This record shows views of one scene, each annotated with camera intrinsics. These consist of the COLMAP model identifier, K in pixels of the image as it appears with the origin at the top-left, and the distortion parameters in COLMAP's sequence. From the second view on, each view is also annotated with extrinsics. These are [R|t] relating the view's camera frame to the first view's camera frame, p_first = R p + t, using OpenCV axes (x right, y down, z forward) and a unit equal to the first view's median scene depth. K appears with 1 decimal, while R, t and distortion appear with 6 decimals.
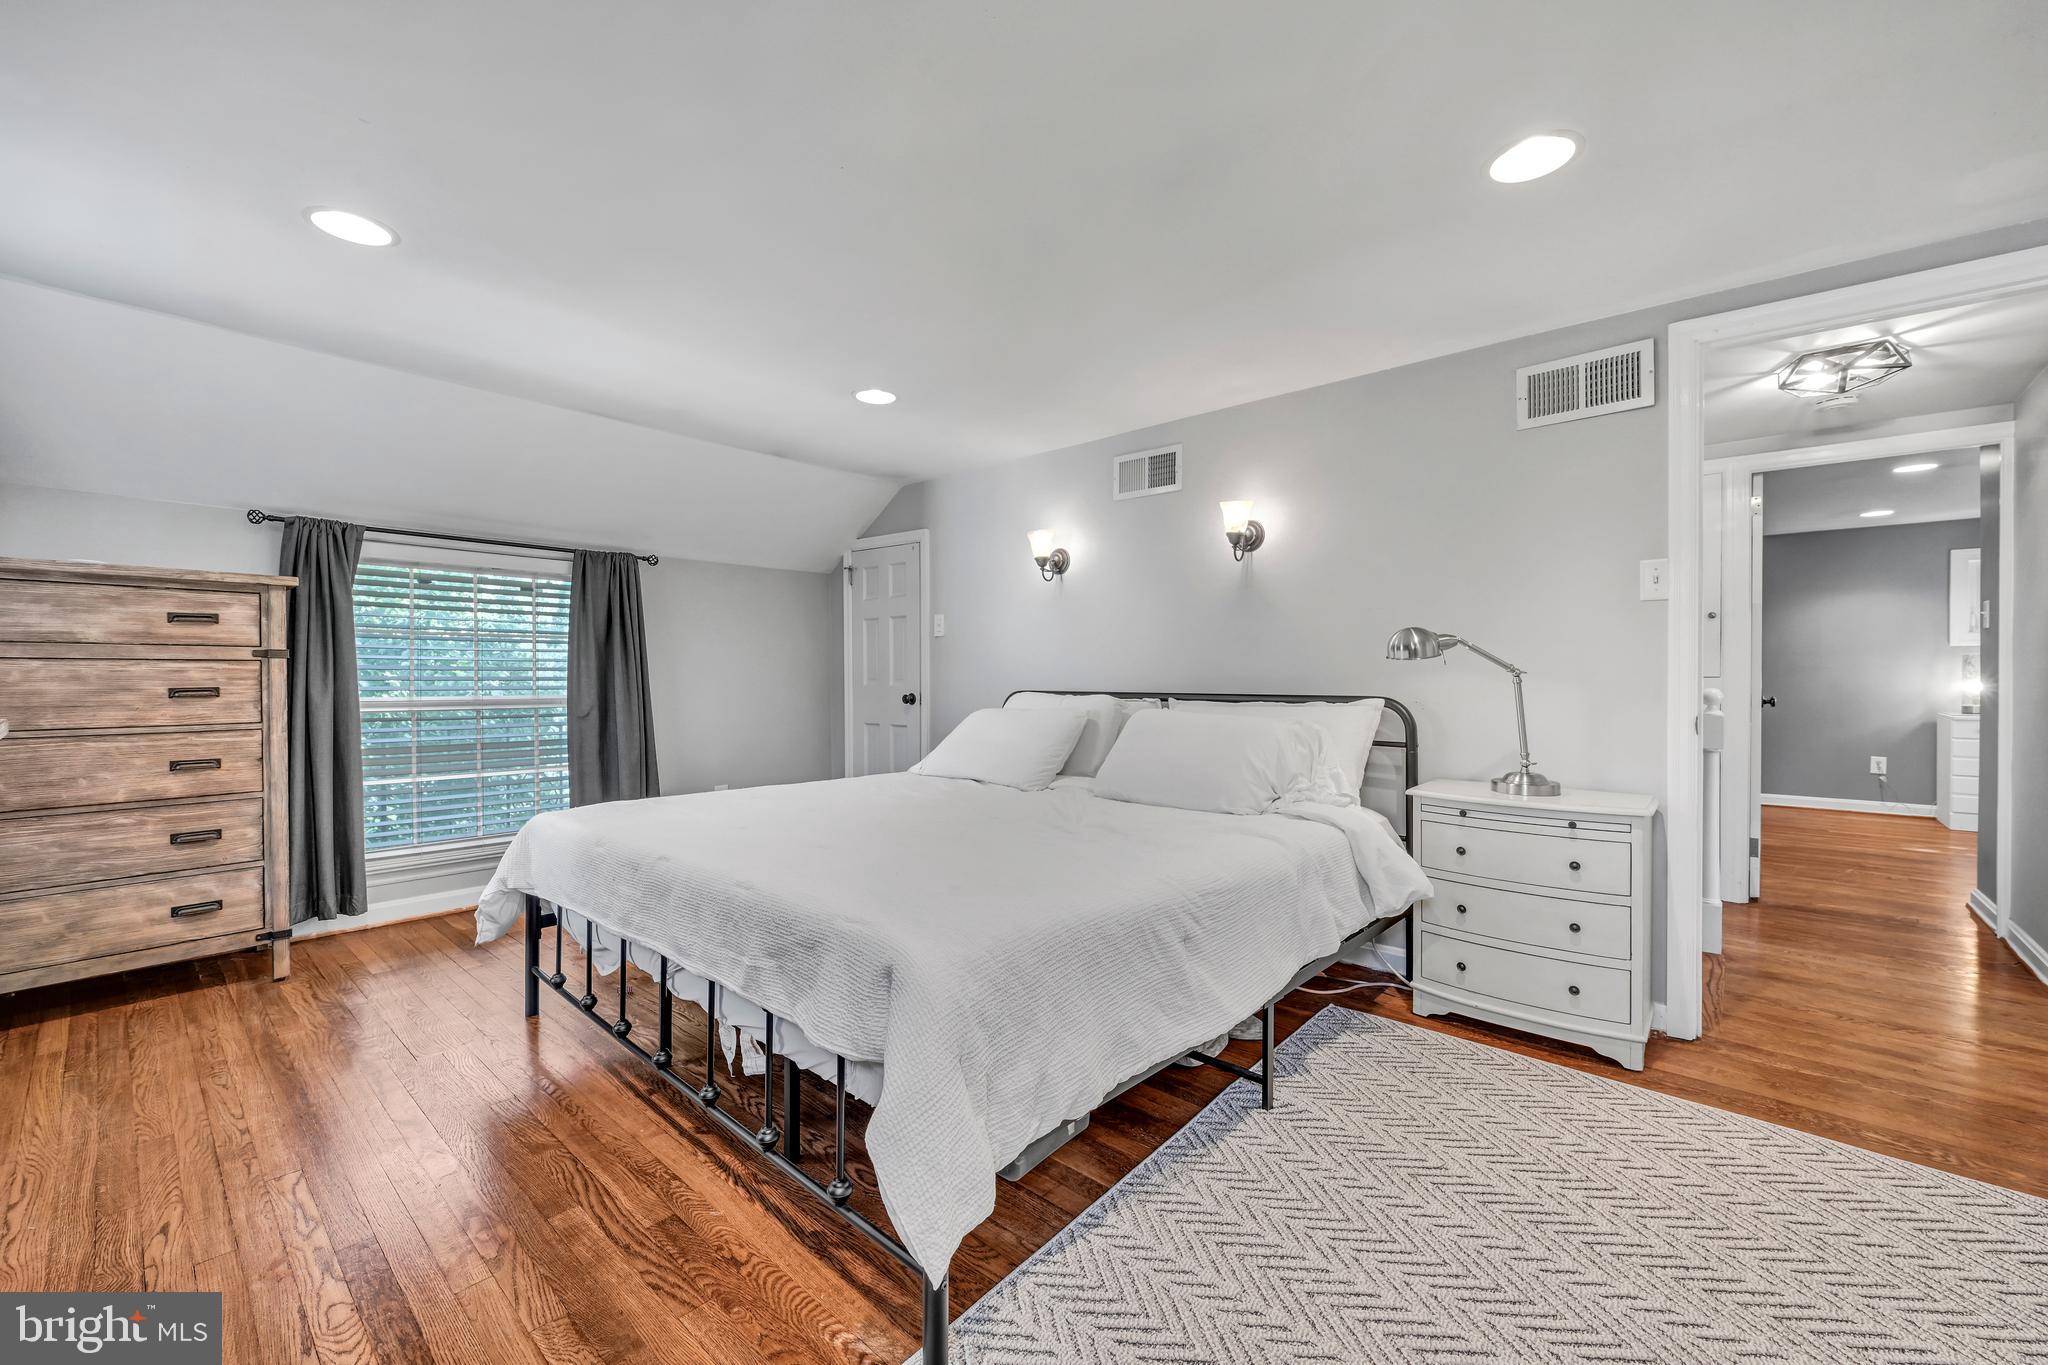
lens RADIAL K [[821.8, 0, 1022.2], [0, 821.8, 676.4], [0, 0, 1]] dist [-0.001533, -0.000236]
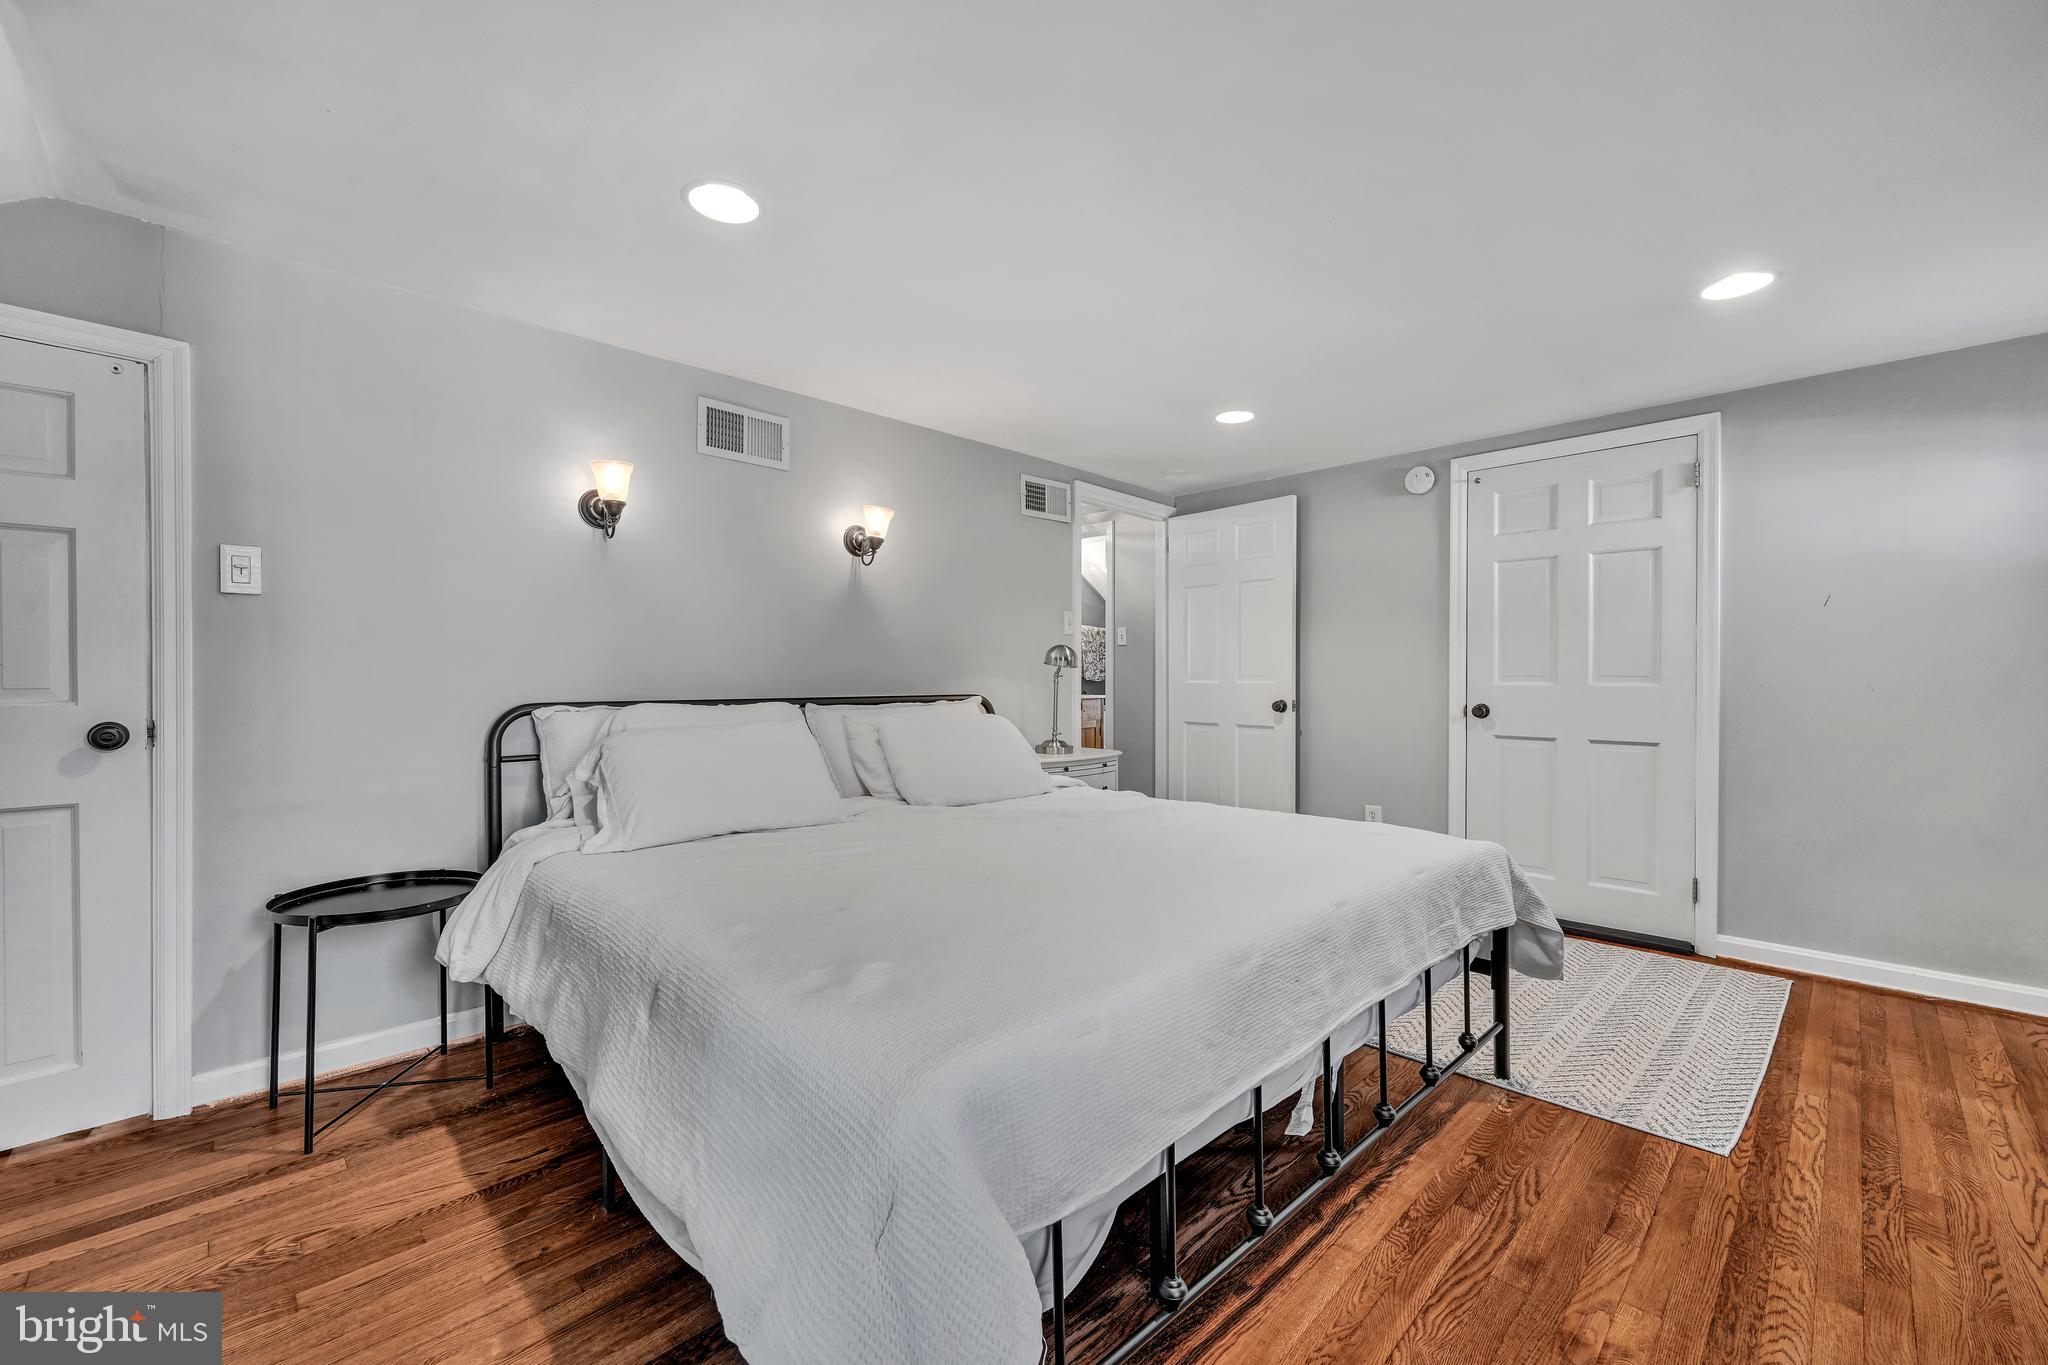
lens RADIAL K [[818.2, 0, 1048.0], [0, 818.2, 677.5], [0, 0, 1]] dist [0.000180, 0.000094]
pose [[0.049263, -0.000094, 0.998786, -0.950418], [0.000463, 1.000000, 0.000072, -0.002241], [-0.998786, 0.000459, 0.049263, 0.941405]]
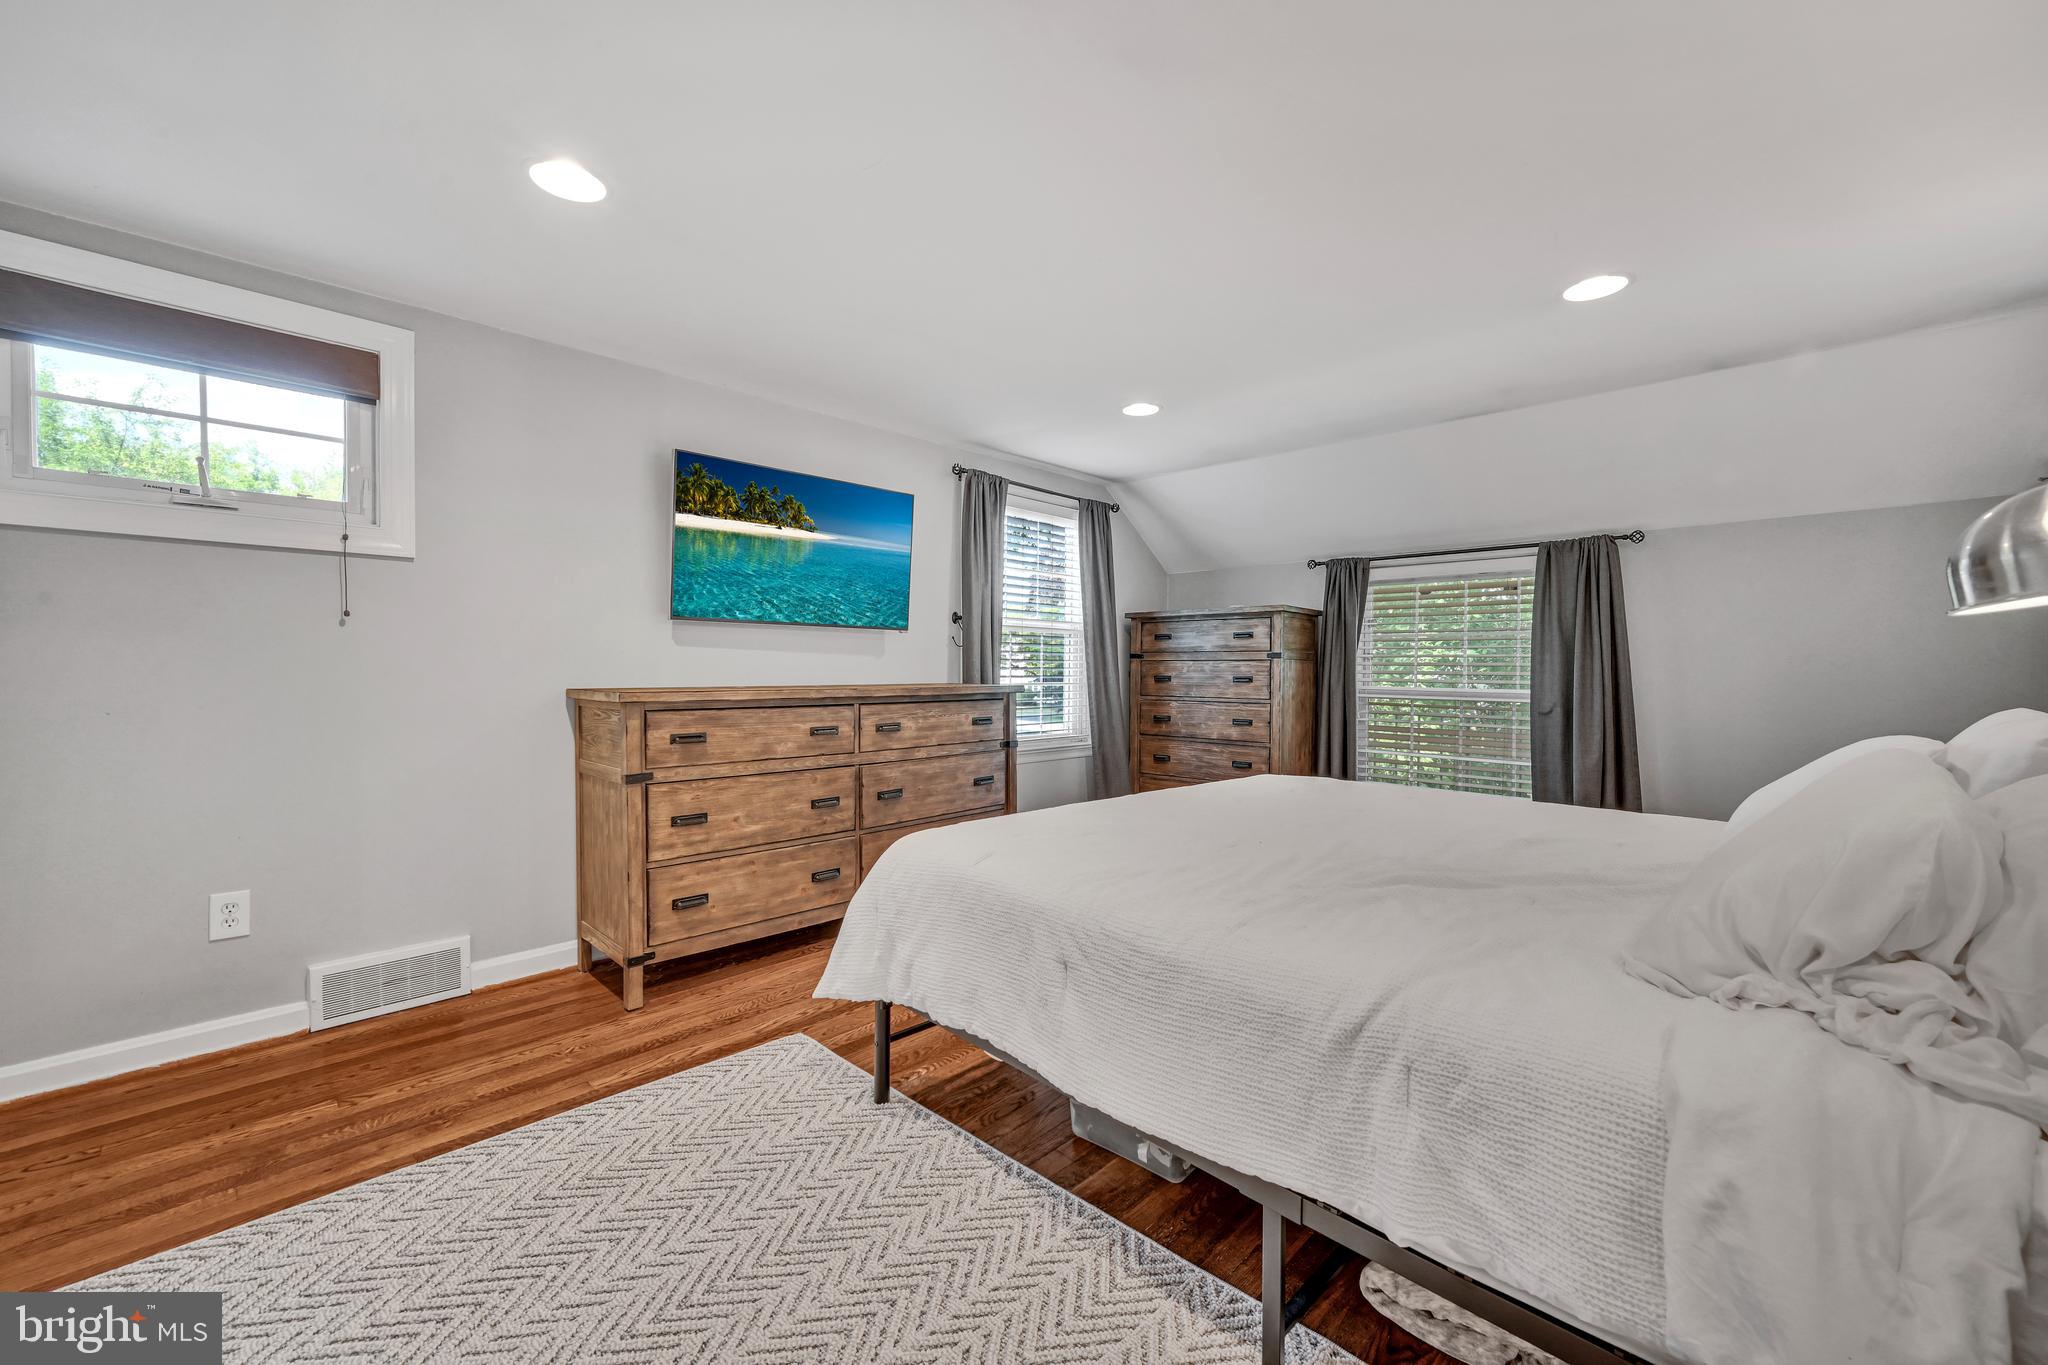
lens RADIAL K [[821.8, 0, 1022.2], [0, 821.8, 676.4], [0, 0, 1]] dist [-0.001533, -0.000236]
pose [[-0.063094, 0.010457, -0.997953, 0.744801], [-0.004954, 0.999930, 0.010791, -0.002841], [0.997995, 0.005624, -0.063037, 0.687606]]
